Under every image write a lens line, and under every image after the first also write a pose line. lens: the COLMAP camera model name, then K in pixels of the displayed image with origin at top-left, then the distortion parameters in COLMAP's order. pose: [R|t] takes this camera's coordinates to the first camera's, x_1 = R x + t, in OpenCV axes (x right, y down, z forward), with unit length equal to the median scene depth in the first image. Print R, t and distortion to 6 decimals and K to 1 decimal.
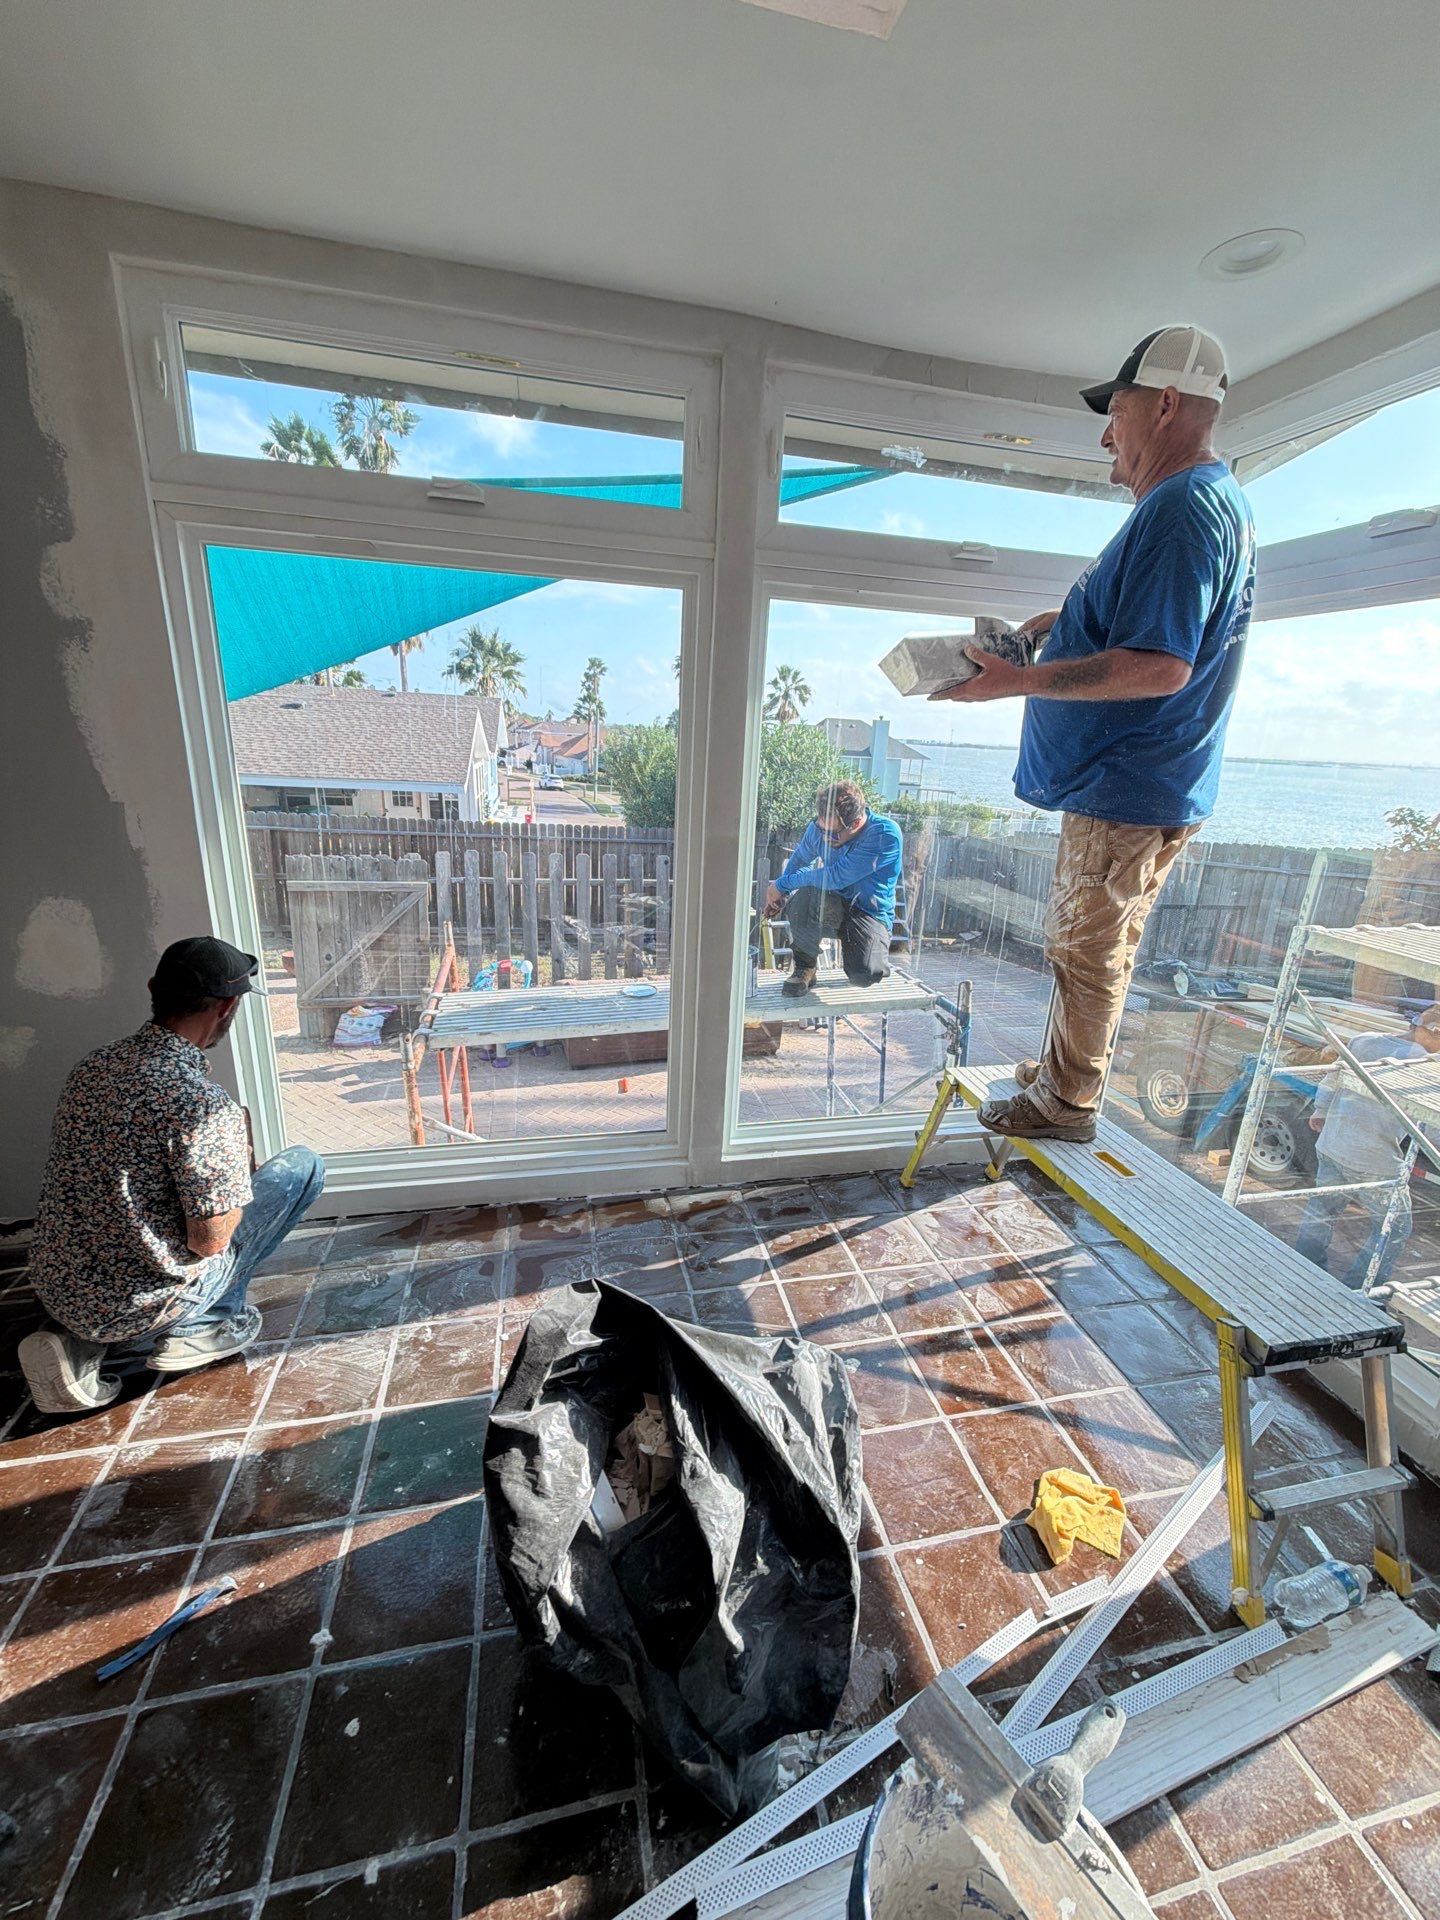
lens RADIAL K [[762.1, 0, 721.8], [0, 762.1, 963.1], [0, 0, 1]] dist [-0.000282, -0.000200]
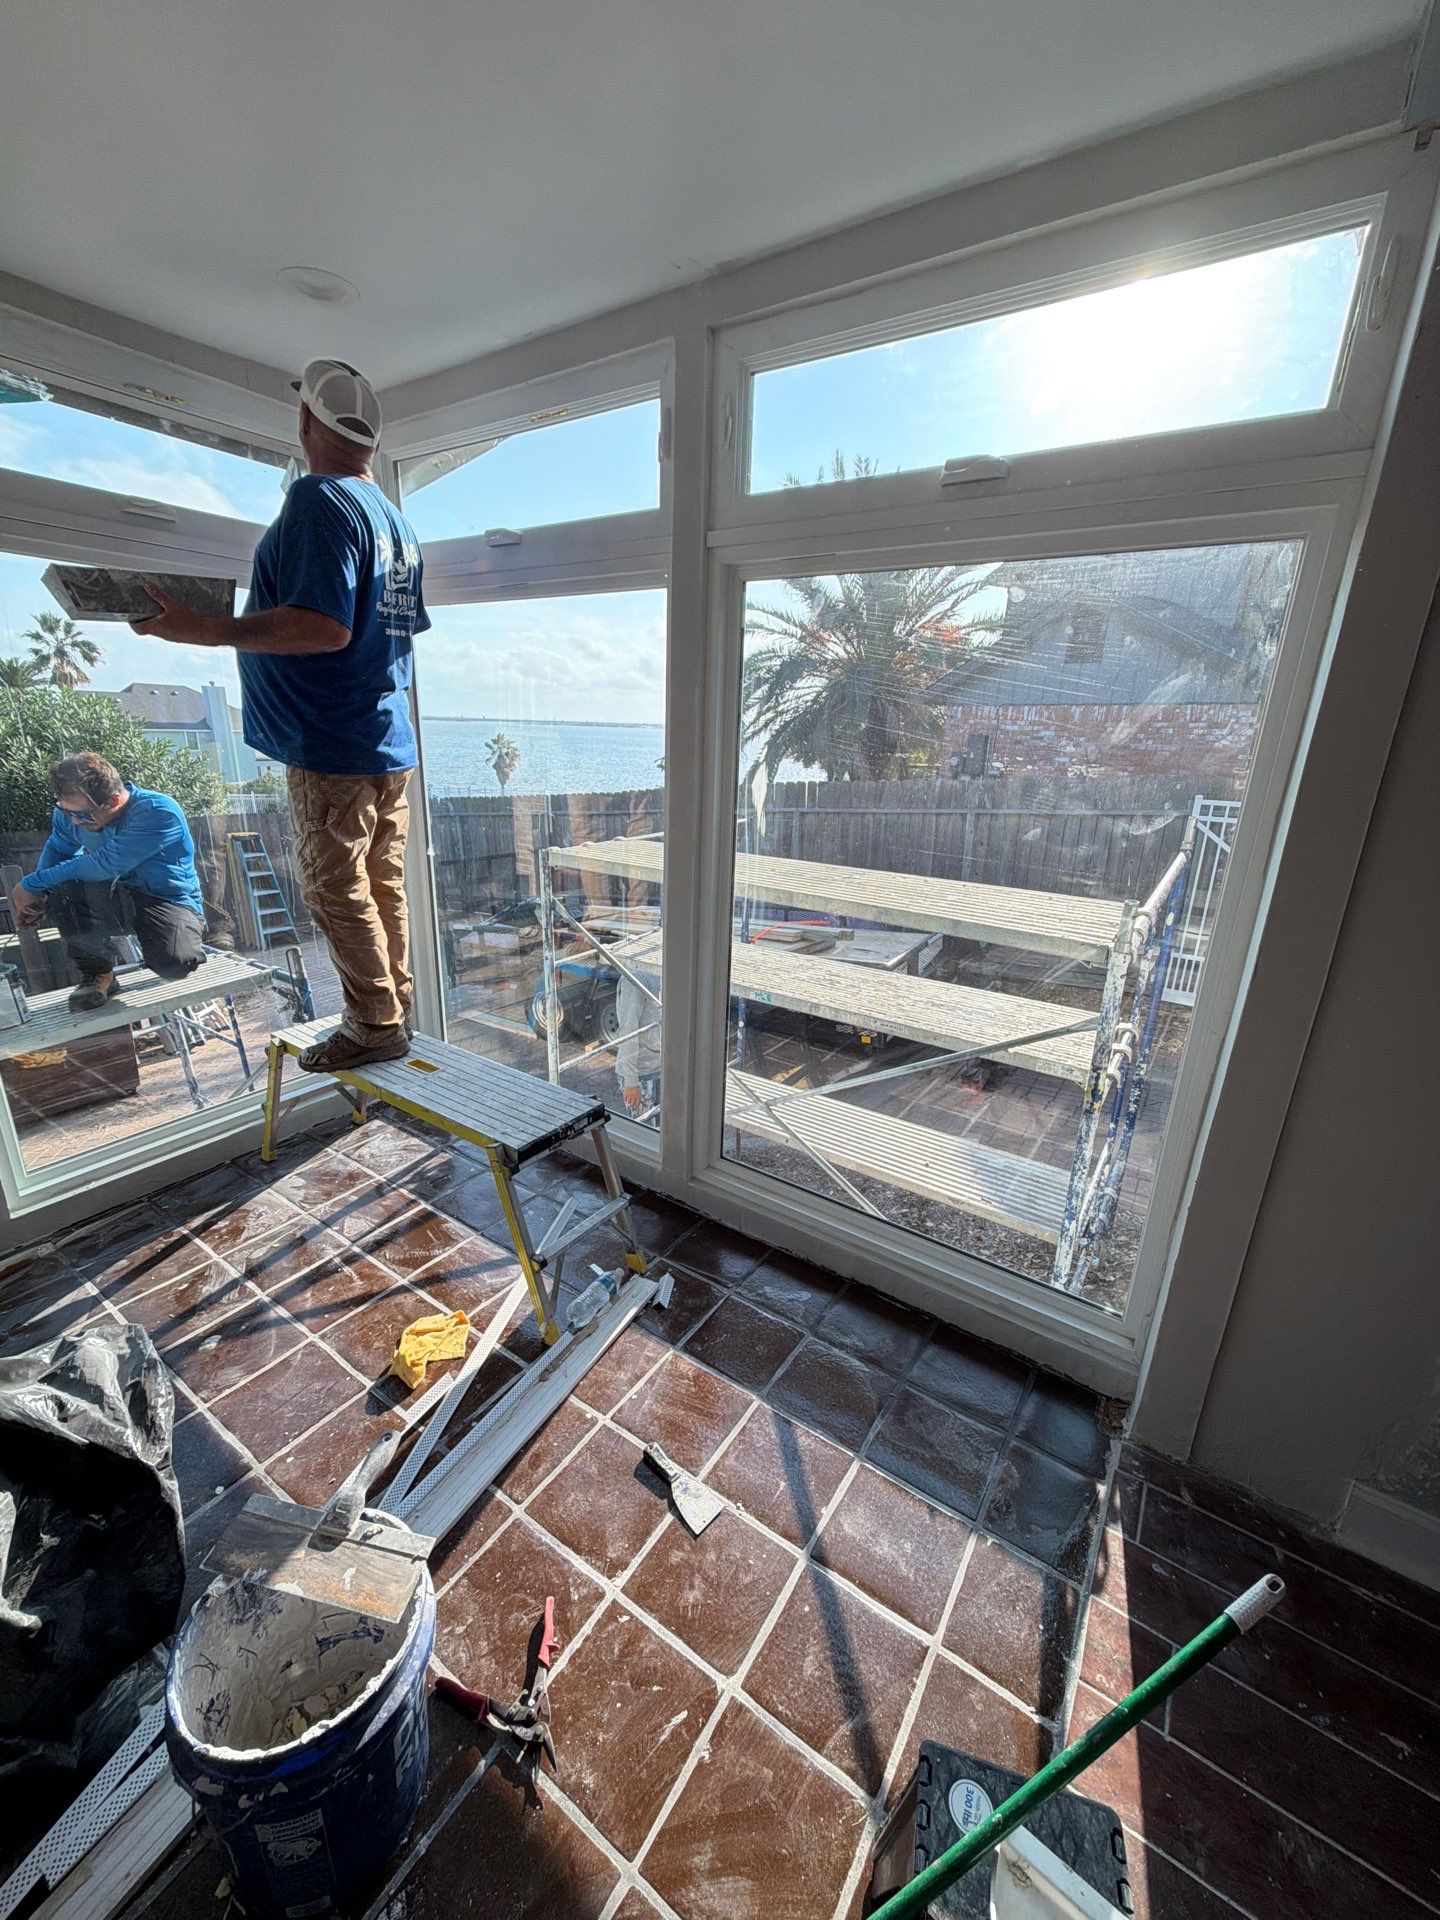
lens RADIAL K [[762.1, 0, 721.8], [0, 762.1, 963.1], [0, 0, 1]] dist [-0.000282, -0.000200]
pose [[0.729698, -0.225105, 0.645654, 0.120651], [0.200570, 0.973185, 0.112620, 0.065425], [-0.653692, 0.047321, 0.755280, -0.197630]]
